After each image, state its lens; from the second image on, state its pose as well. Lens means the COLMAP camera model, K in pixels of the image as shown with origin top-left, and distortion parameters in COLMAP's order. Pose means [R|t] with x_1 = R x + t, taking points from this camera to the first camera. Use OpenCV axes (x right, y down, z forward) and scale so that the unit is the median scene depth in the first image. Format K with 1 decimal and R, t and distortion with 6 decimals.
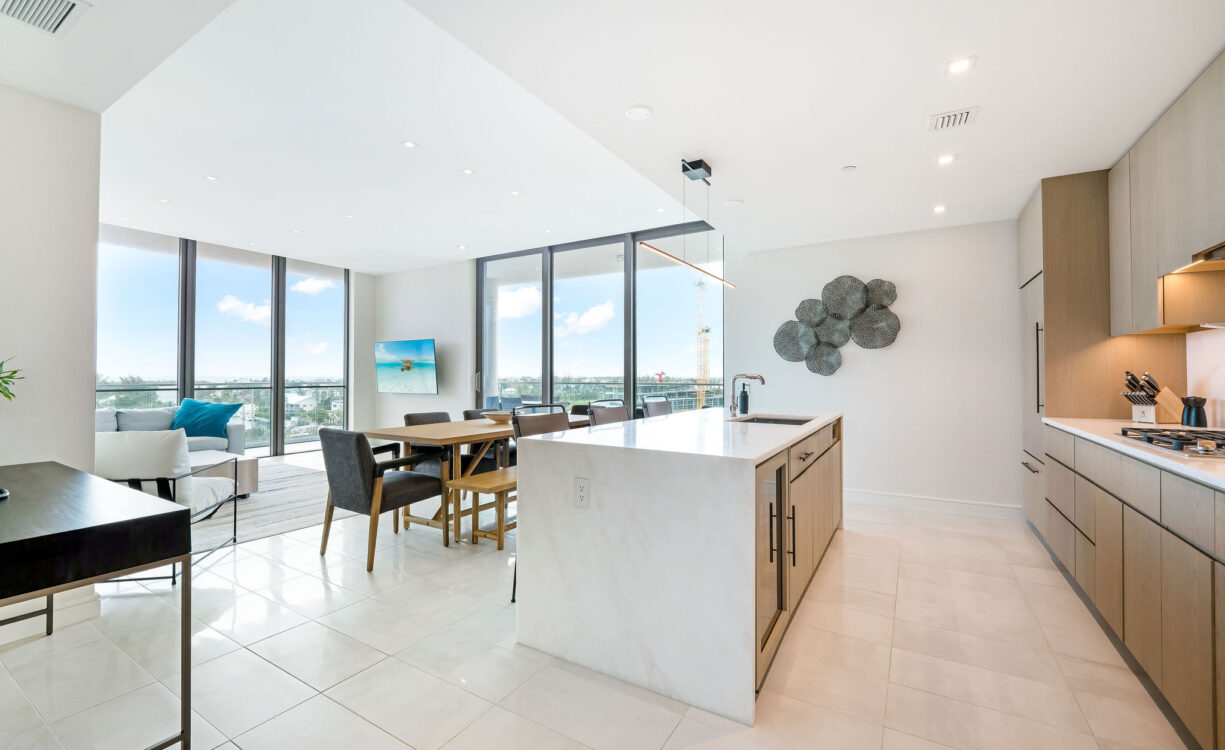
lens RADIAL K [[506.8, 0, 613.2], [0, 506.8, 371.2], [0, 0, 1]] dist [-0.007724, -0.001369]
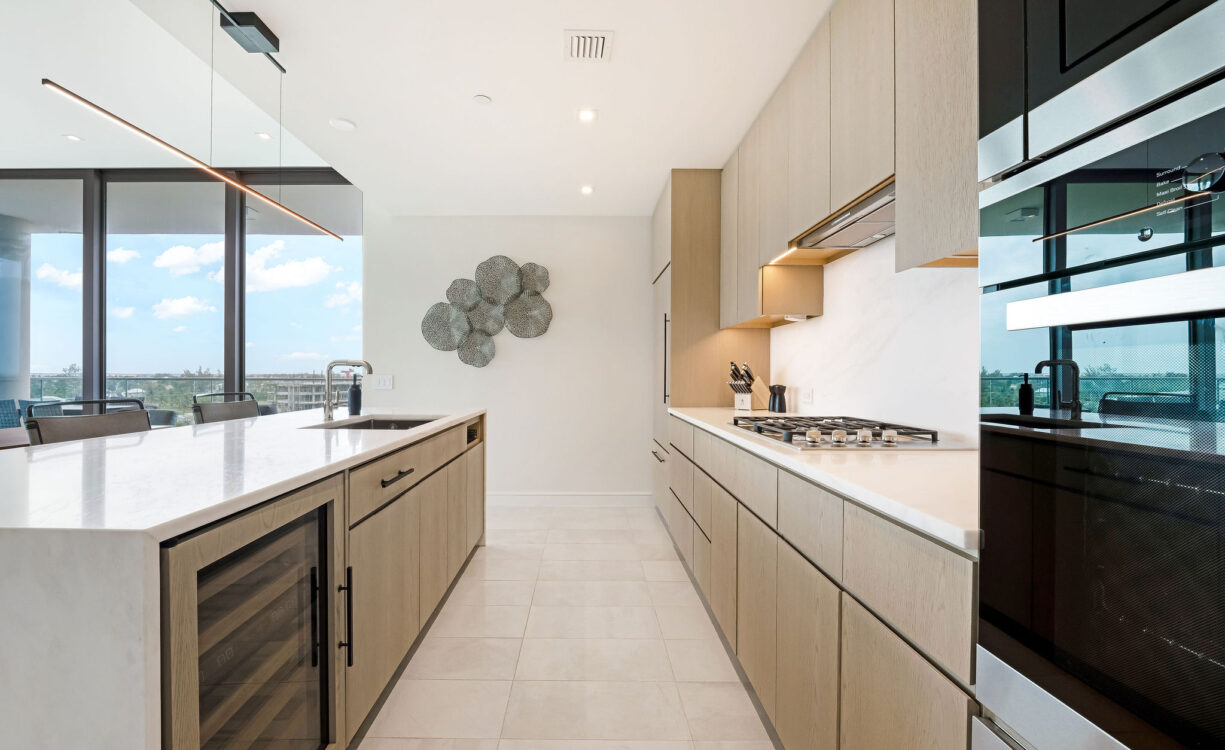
lens RADIAL K [[506.8, 0, 607.6], [0, 506.8, 379.7], [0, 0, 1]] dist [-0.007724, -0.001369]
pose [[0.832849, -0.000962, 0.553499, 0.192902], [-0.011543, 0.999751, 0.019106, 0.017991], [-0.553380, -0.022301, 0.832631, 0.227686]]
